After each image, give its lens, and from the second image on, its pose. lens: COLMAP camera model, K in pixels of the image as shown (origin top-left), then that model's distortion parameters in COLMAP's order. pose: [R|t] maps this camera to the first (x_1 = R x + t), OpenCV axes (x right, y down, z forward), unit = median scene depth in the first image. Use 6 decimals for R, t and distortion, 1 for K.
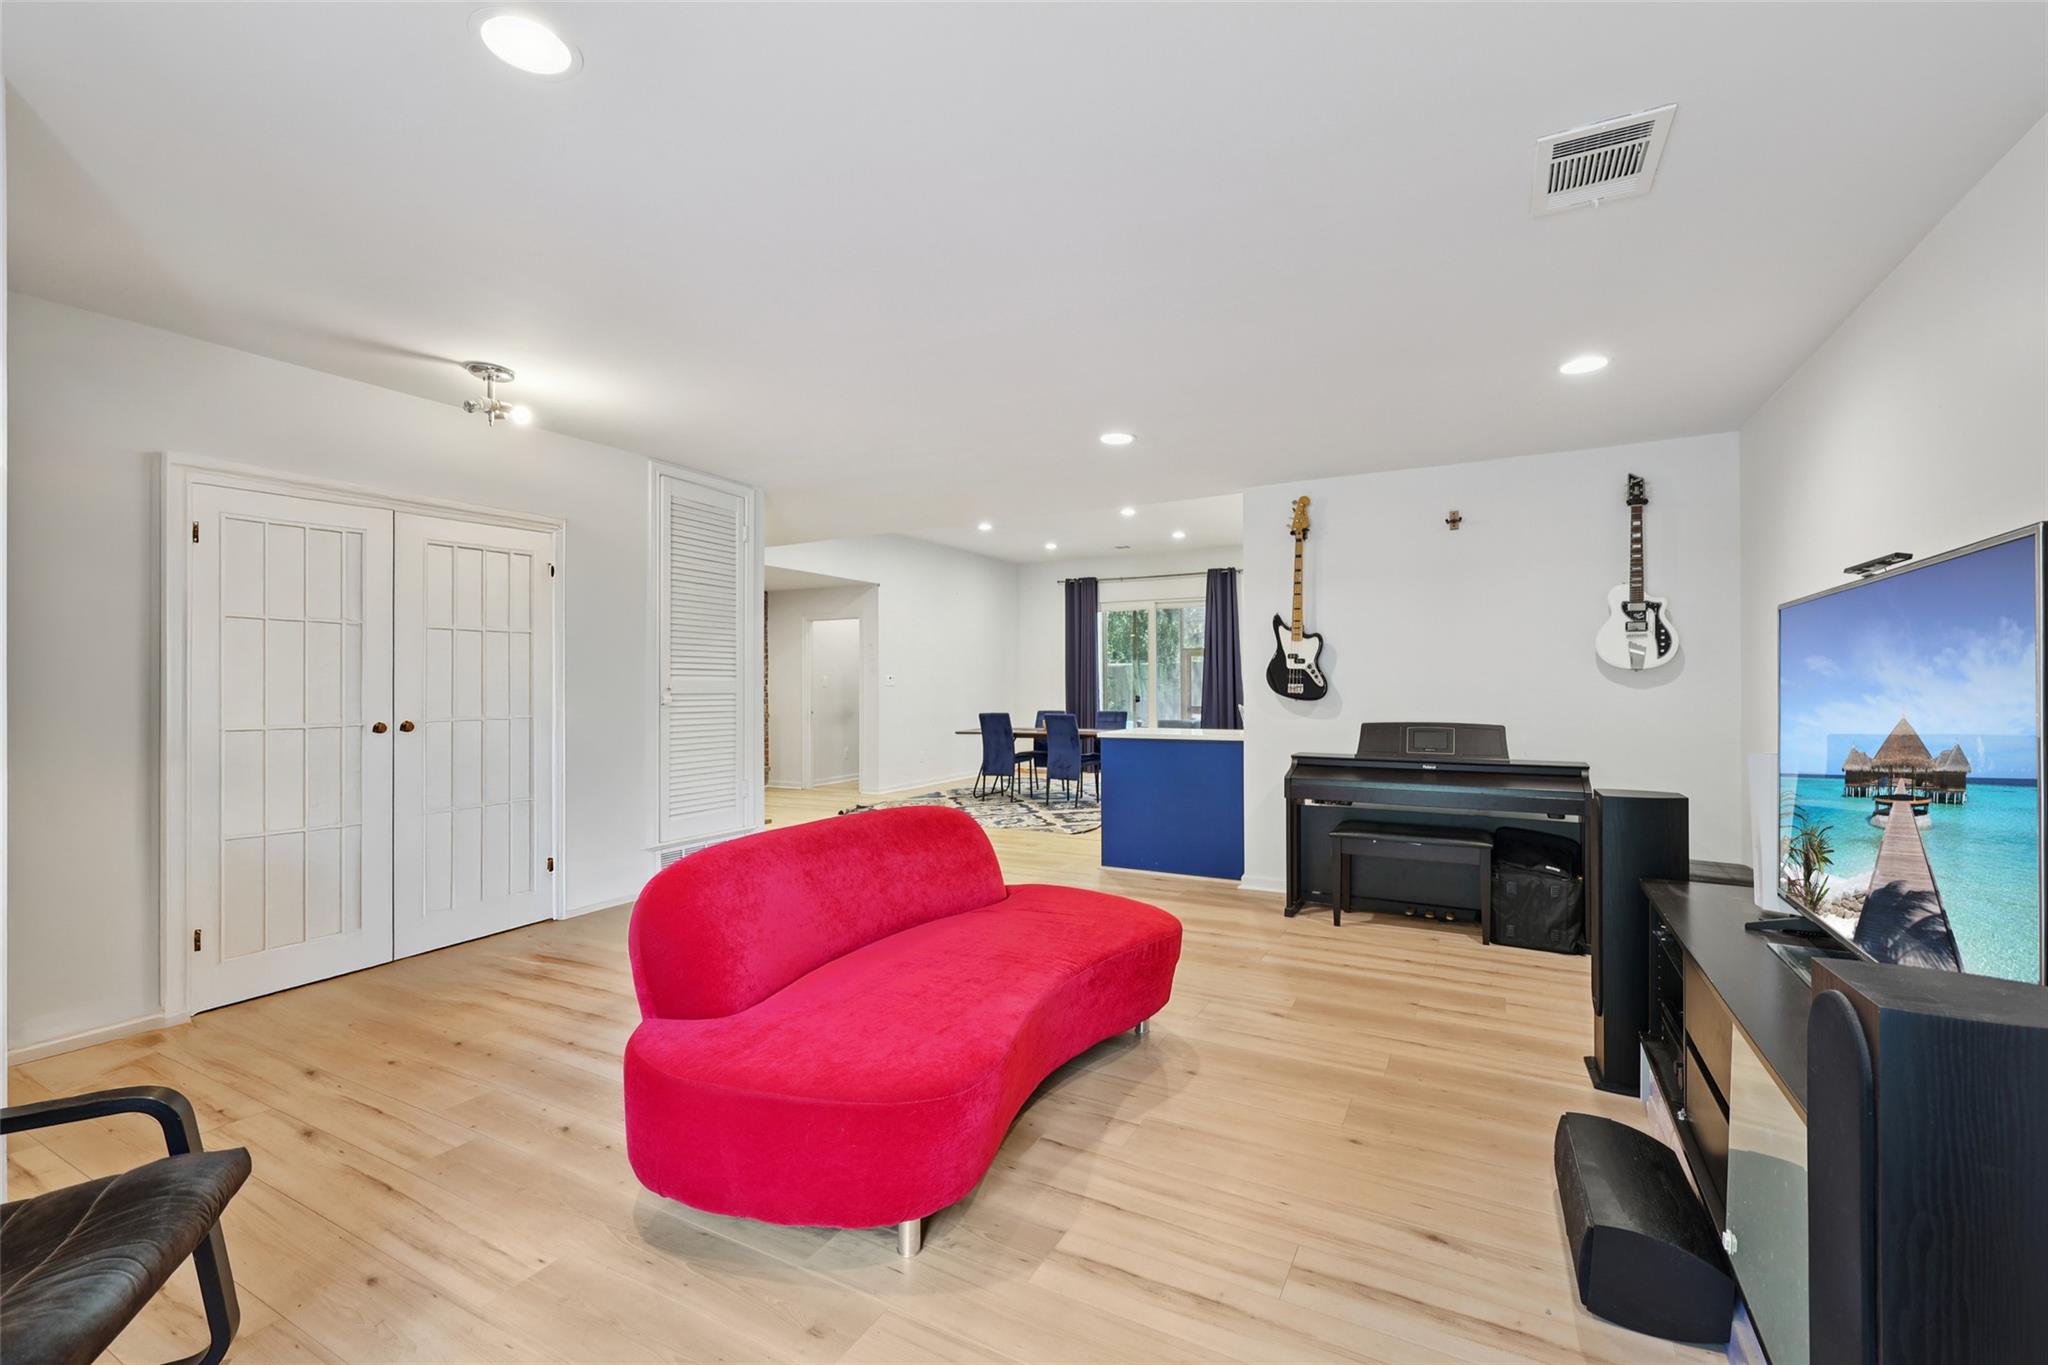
lens RADIAL K [[863.1, 0, 1028.3], [0, 863.1, 682.1], [0, 0, 1]] dist [-0.000852, 0.000186]
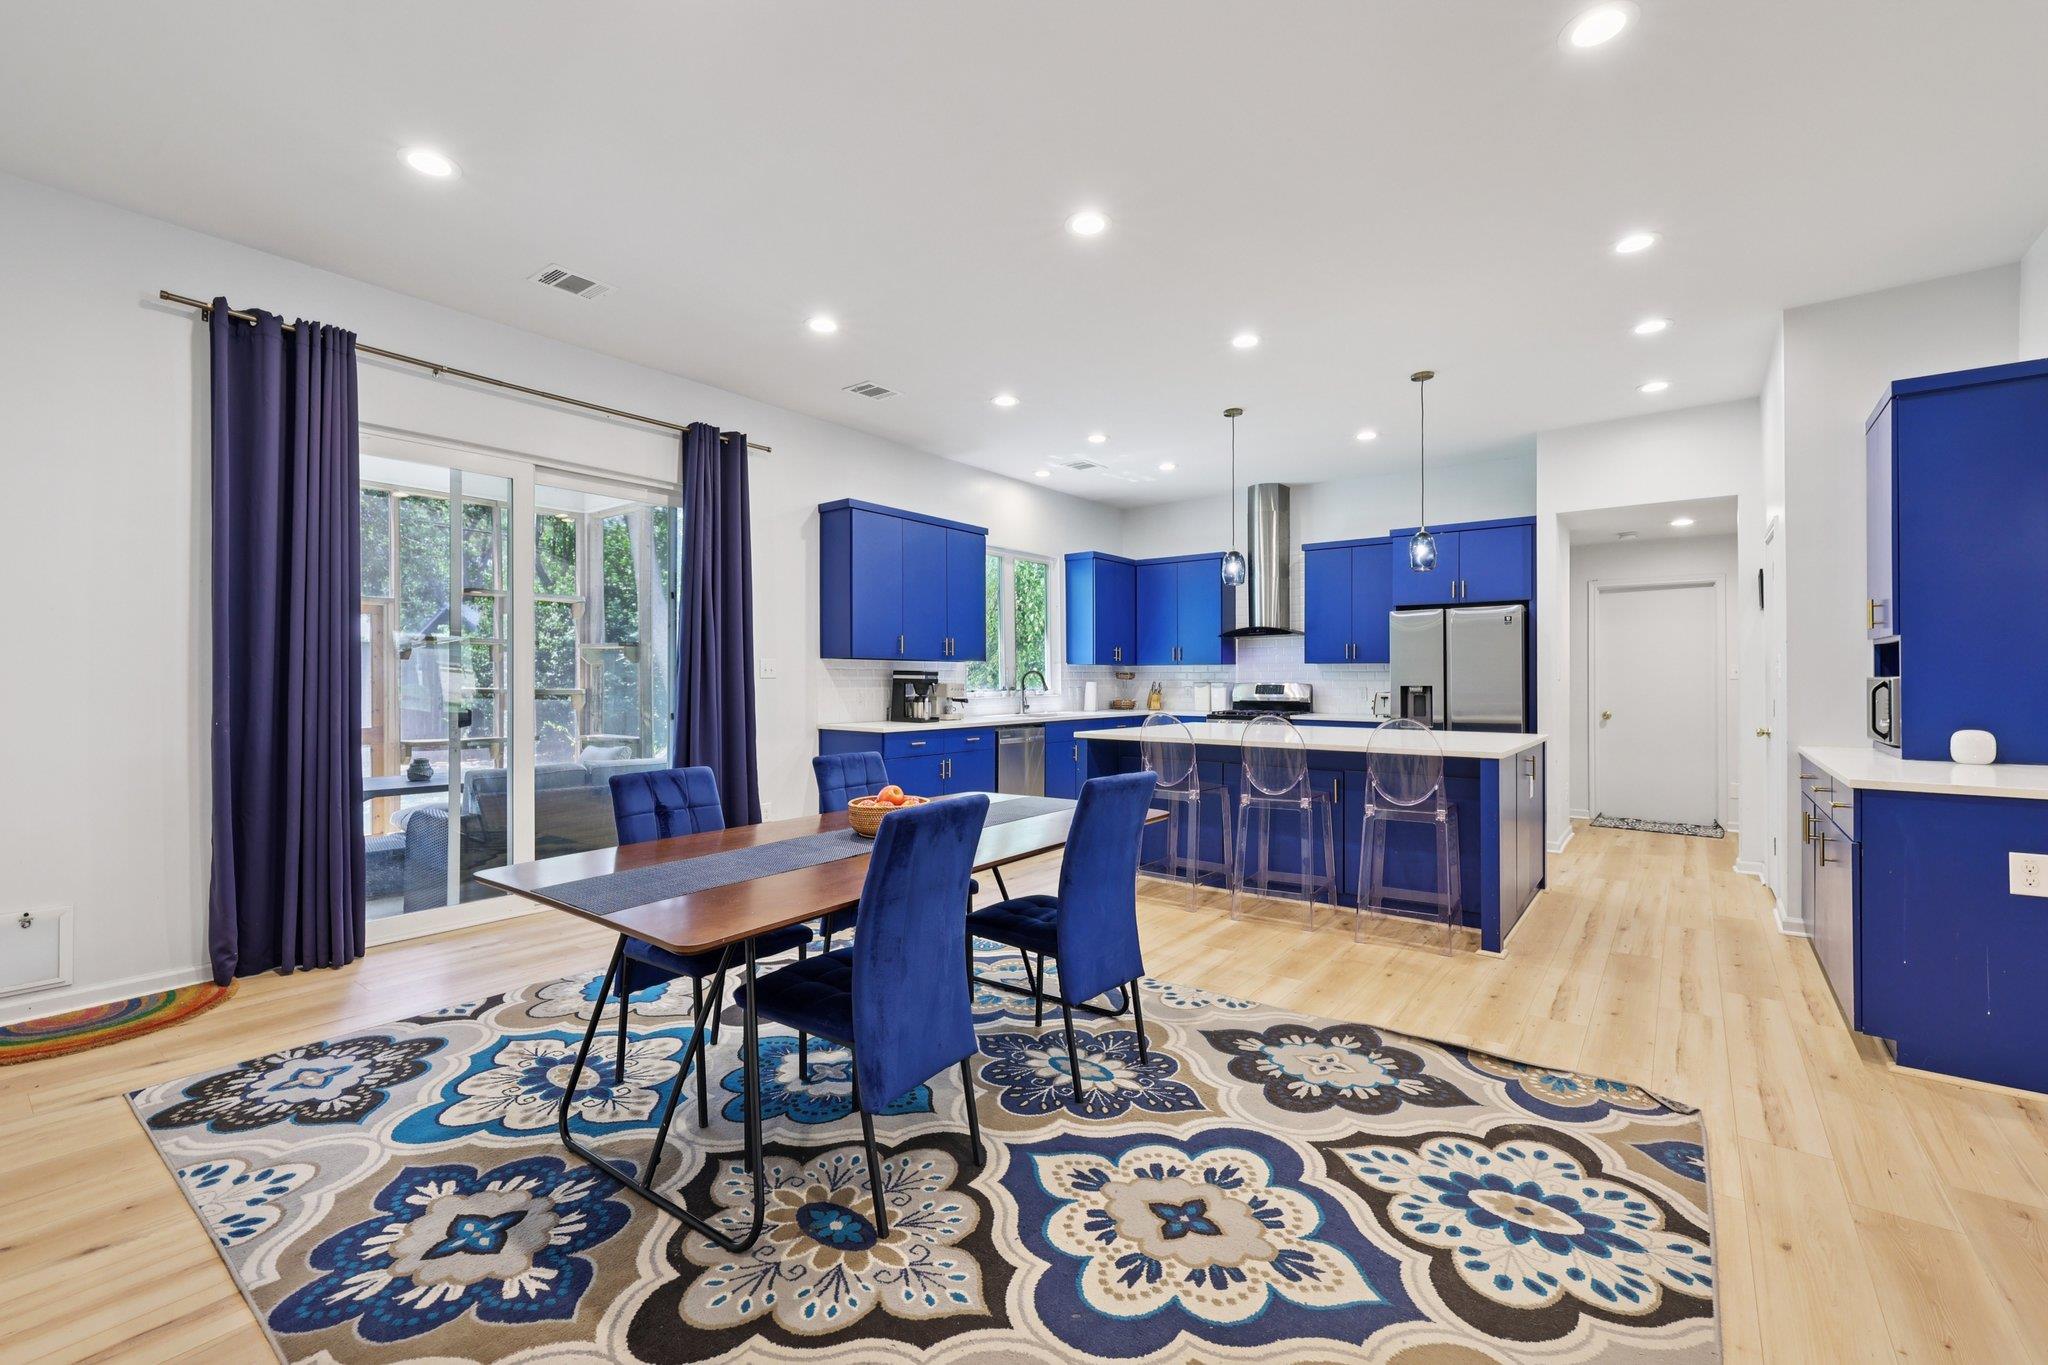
lens RADIAL K [[863.1, 0, 1028.3], [0, 863.1, 682.1], [0, 0, 1]] dist [-0.000852, 0.000186]
pose [[0.162467, 0.001905, 0.986712, -0.256822], [-0.006140, 0.999981, -0.000920, 0.005088], [-0.986695, -0.005909, 0.162475, 0.939704]]
